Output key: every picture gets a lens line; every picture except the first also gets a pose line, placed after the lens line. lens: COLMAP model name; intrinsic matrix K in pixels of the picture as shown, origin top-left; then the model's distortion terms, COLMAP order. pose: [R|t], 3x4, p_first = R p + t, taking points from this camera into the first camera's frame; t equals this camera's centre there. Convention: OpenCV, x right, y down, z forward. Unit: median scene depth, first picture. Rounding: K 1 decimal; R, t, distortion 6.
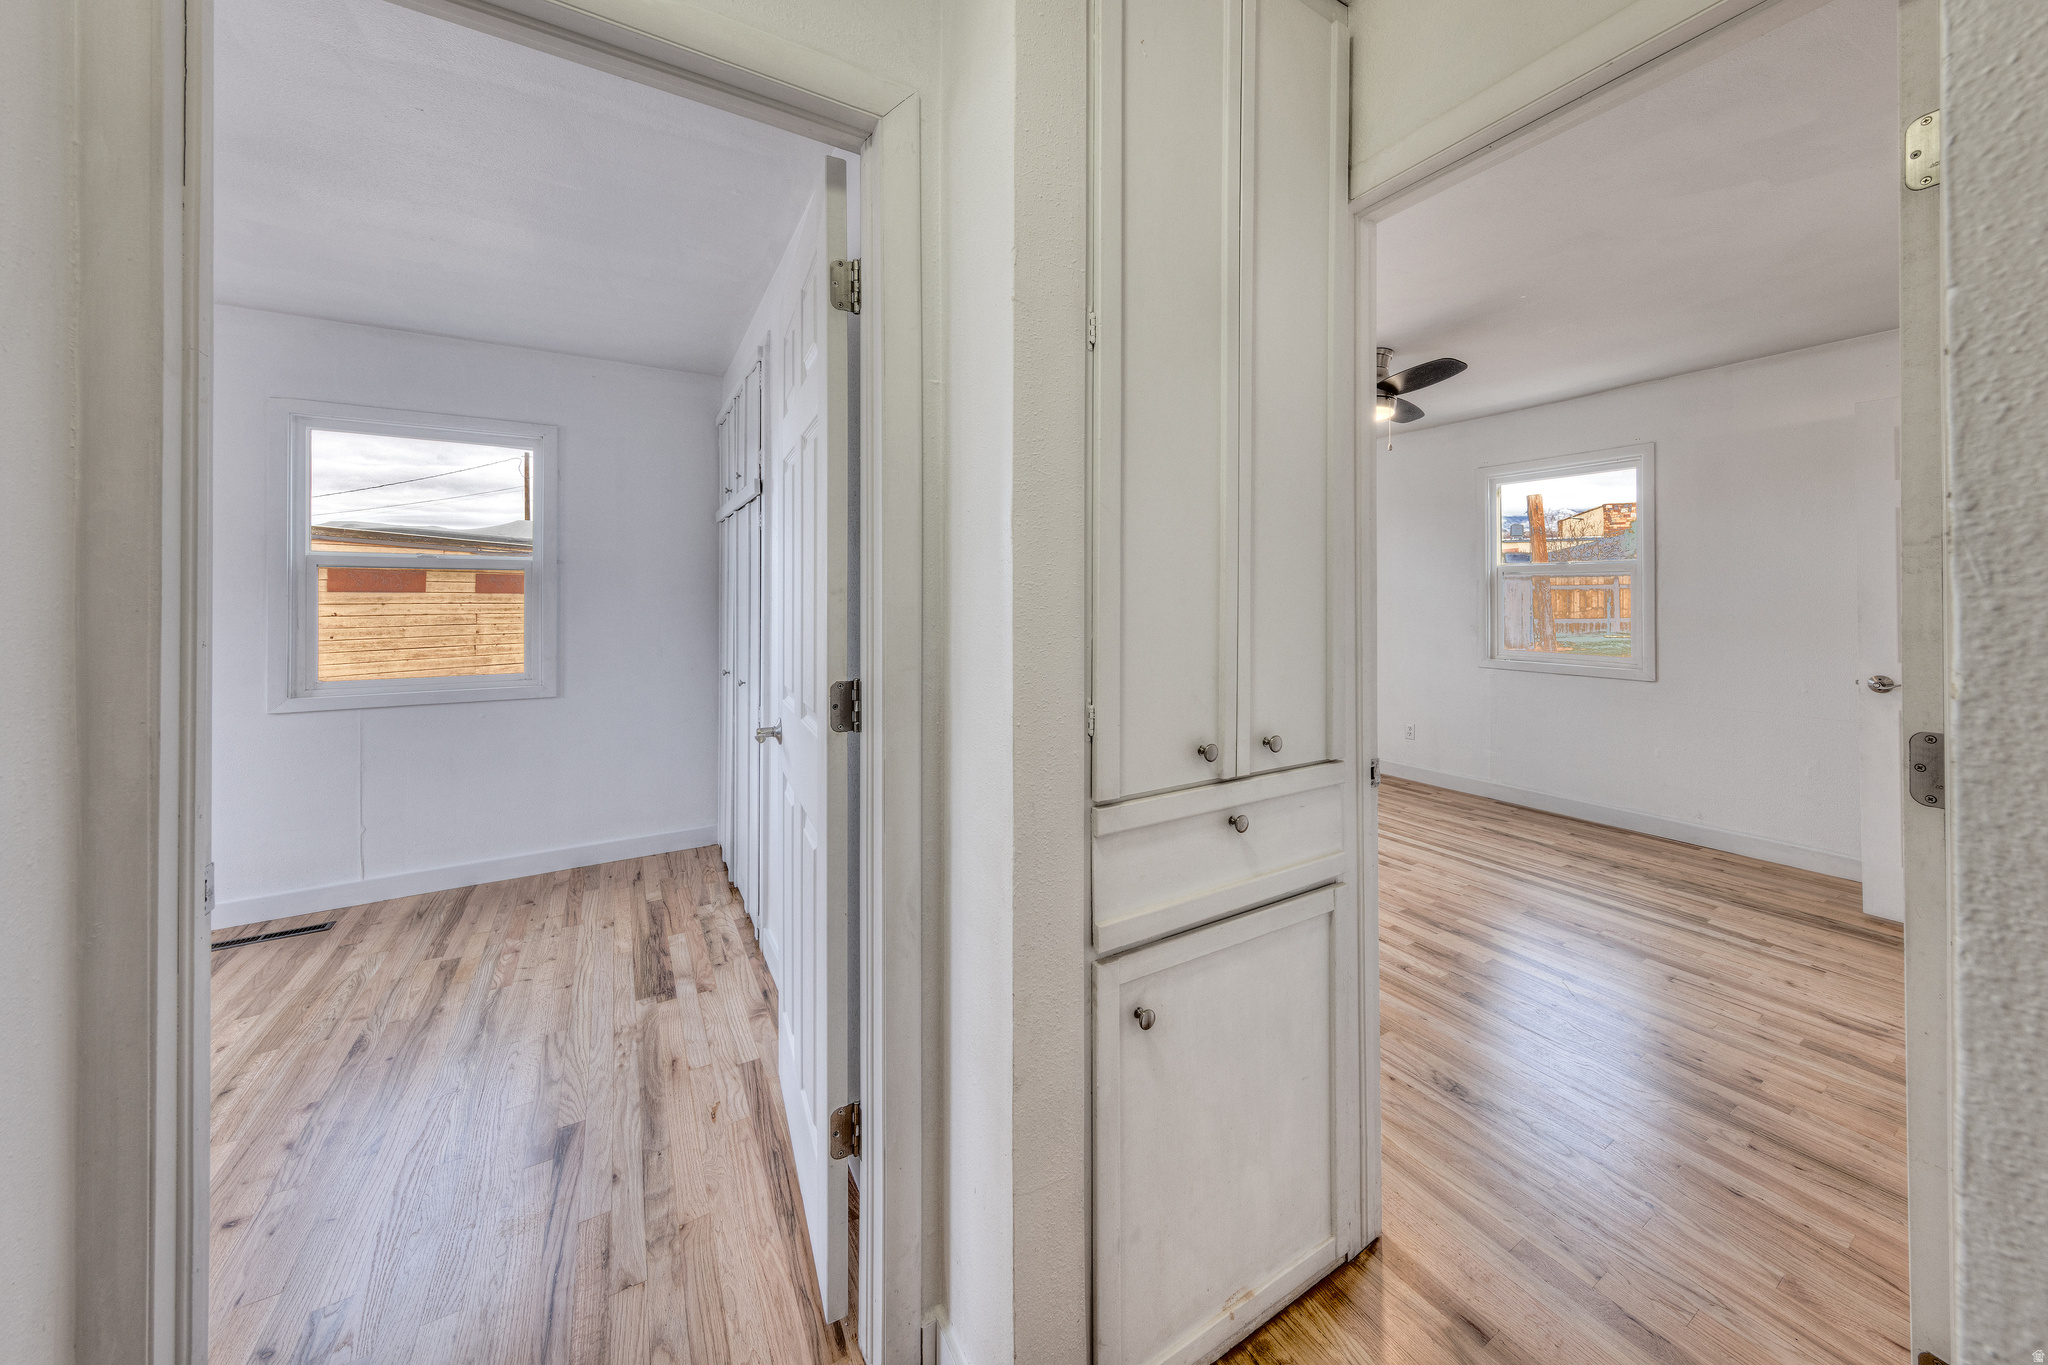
lens RADIAL K [[664.6, 0, 1027.4], [0, 664.6, 588.5], [0, 0, 1]] dist [0.001569, 0.000165]
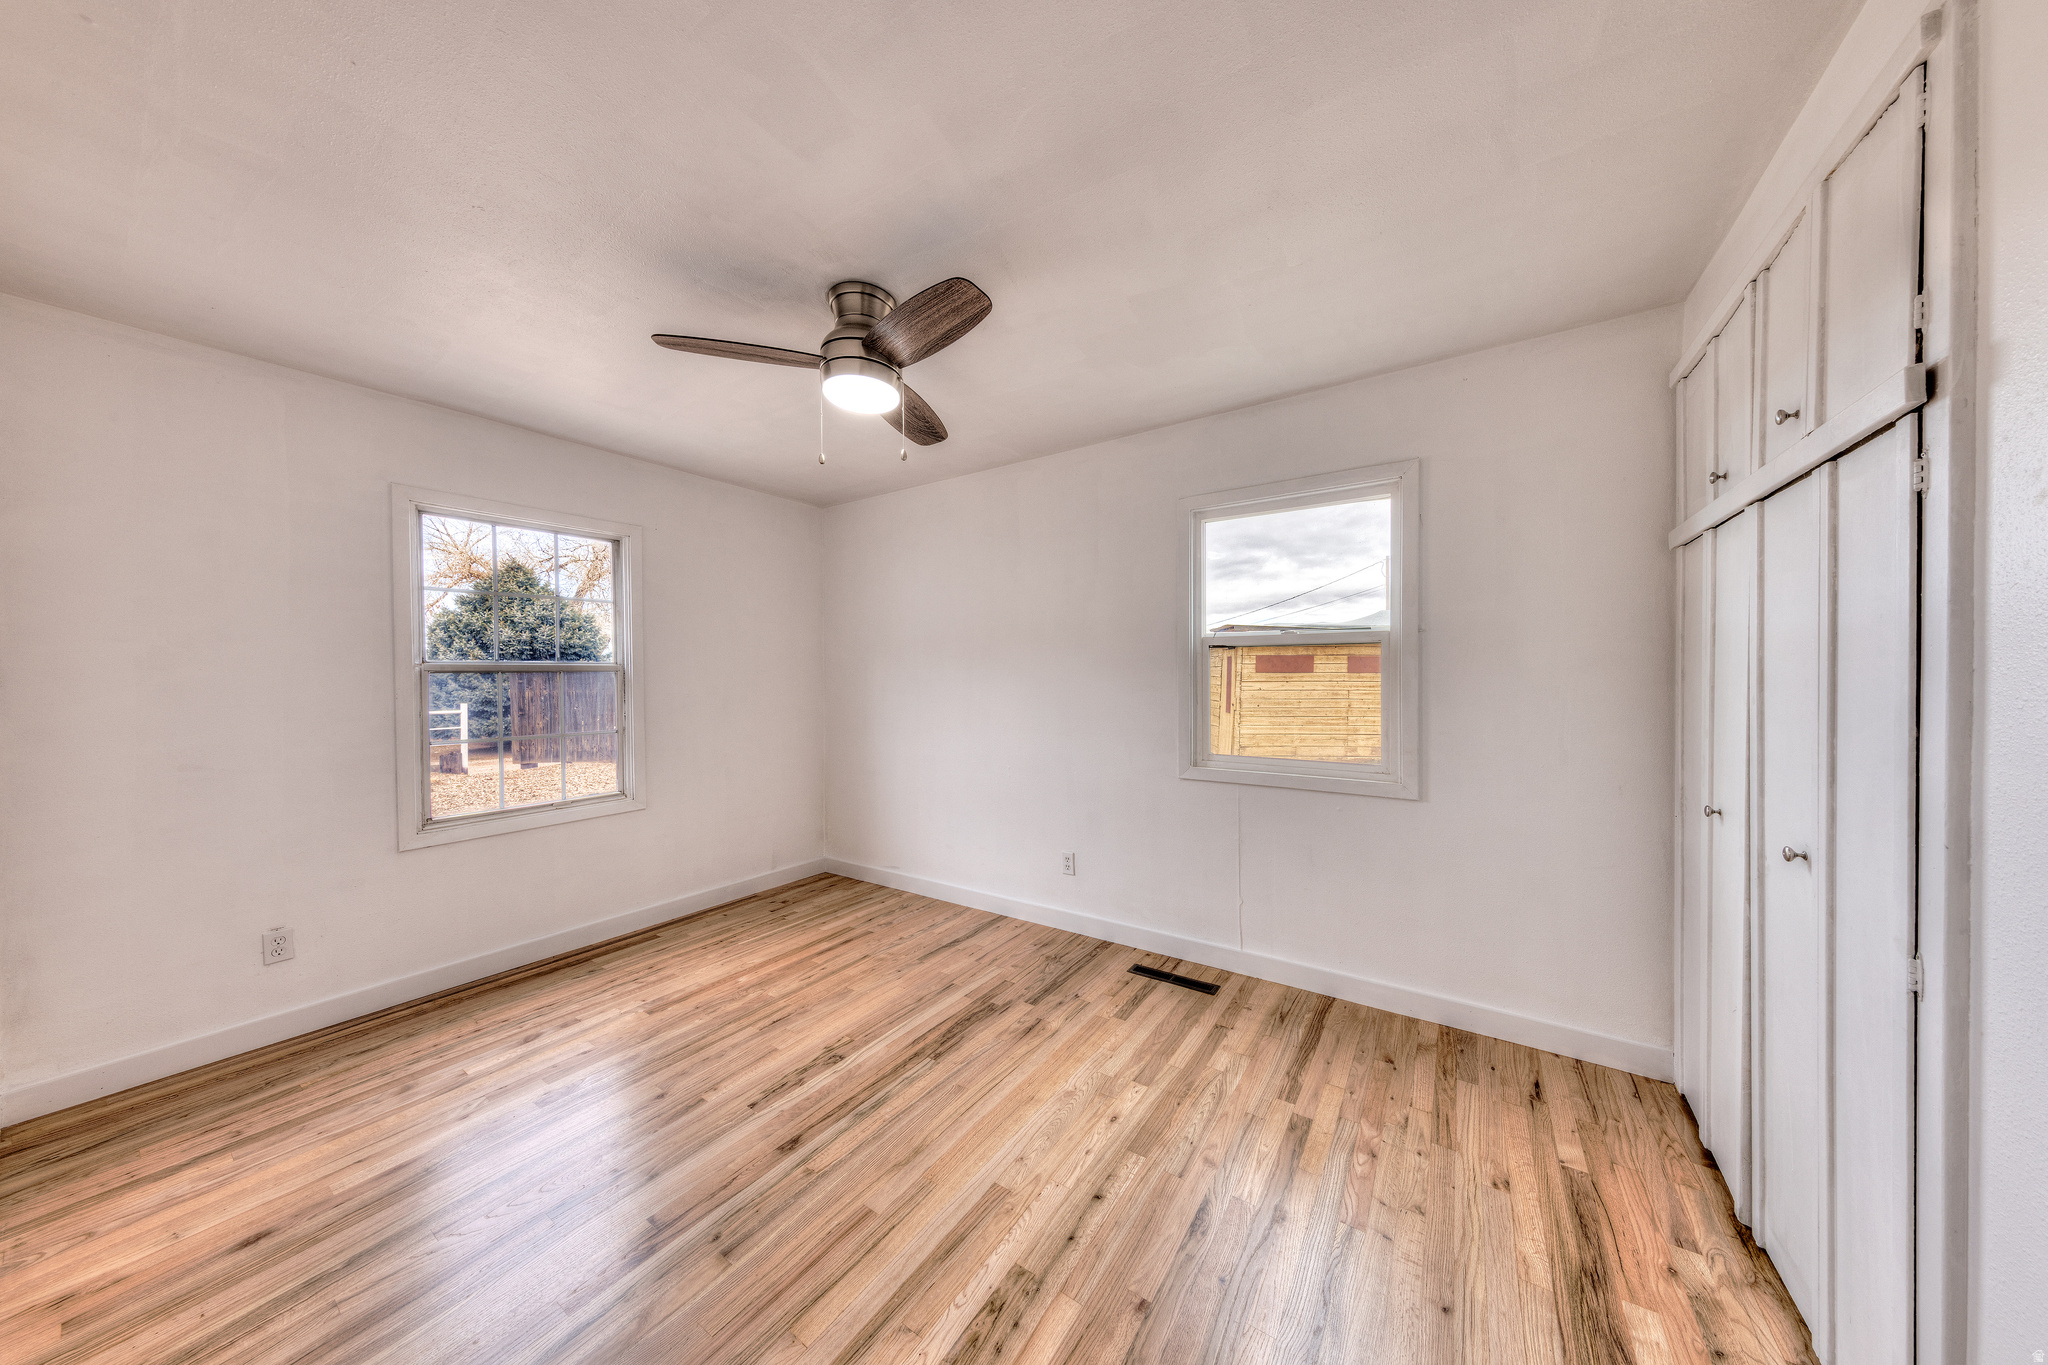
lens RADIAL K [[645.5, 0, 1034.7], [0, 645.5, 680.7], [0, 0, 1]] dist [0.001438, -0.000045]
pose [[0.413293, 0.005050, -0.910584, -0.240363], [0.013469, 0.999841, 0.011659, 0.004247], [0.910499, -0.017083, 0.413159, 0.327097]]
